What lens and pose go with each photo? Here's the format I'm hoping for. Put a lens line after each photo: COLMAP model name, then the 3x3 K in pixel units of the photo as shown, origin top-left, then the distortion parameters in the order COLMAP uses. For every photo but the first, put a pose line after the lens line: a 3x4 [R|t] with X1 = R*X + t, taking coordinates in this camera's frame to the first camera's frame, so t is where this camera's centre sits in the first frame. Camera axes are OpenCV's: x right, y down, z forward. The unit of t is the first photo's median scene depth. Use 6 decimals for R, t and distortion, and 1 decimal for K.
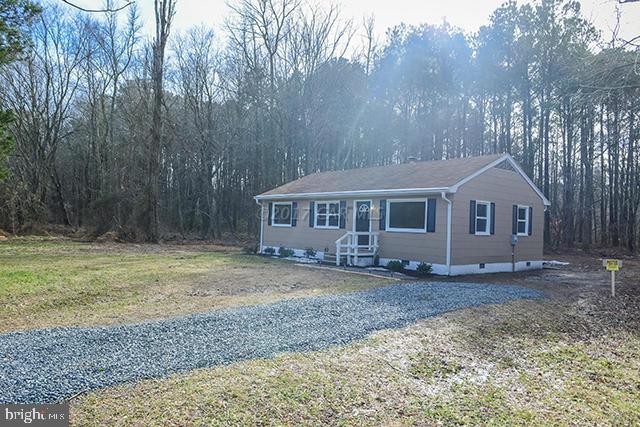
lens RADIAL K [[468.5, 0, 315.4], [0, 468.5, 217.0], [0, 0, 1]] dist [-0.007351, -0.007938]
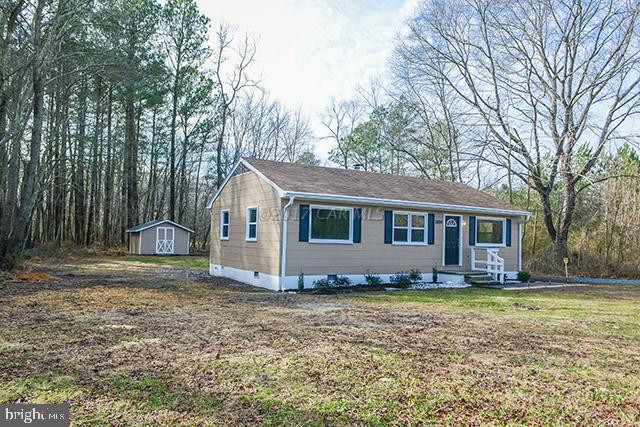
lens RADIAL K [[468.5, 0, 315.4], [0, 468.5, 217.0], [0, 0, 1]] dist [-0.007351, -0.007938]
pose [[0.202845, 0.014034, 0.979110, -0.829441], [-0.036559, 0.999309, -0.006750, -0.013191], [-0.978528, -0.034426, 0.203218, 0.998133]]
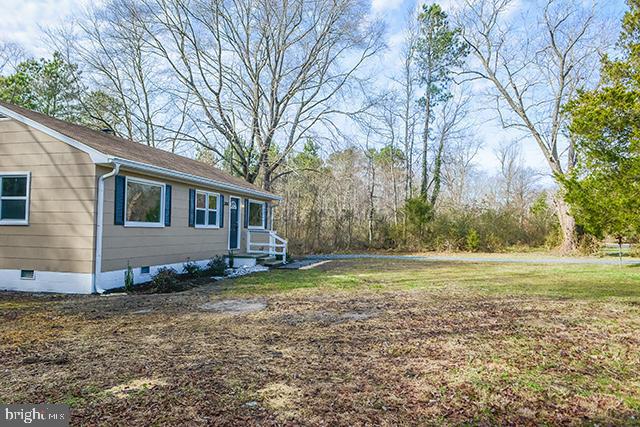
lens RADIAL K [[468.5, 0, 315.4], [0, 468.5, 217.0], [0, 0, 1]] dist [-0.007351, -0.007938]
pose [[-0.563570, -0.022899, 0.825751, -0.699050], [-0.053803, 0.998511, -0.009031, 0.004163], [-0.824314, -0.049518, -0.563963, 1.284517]]
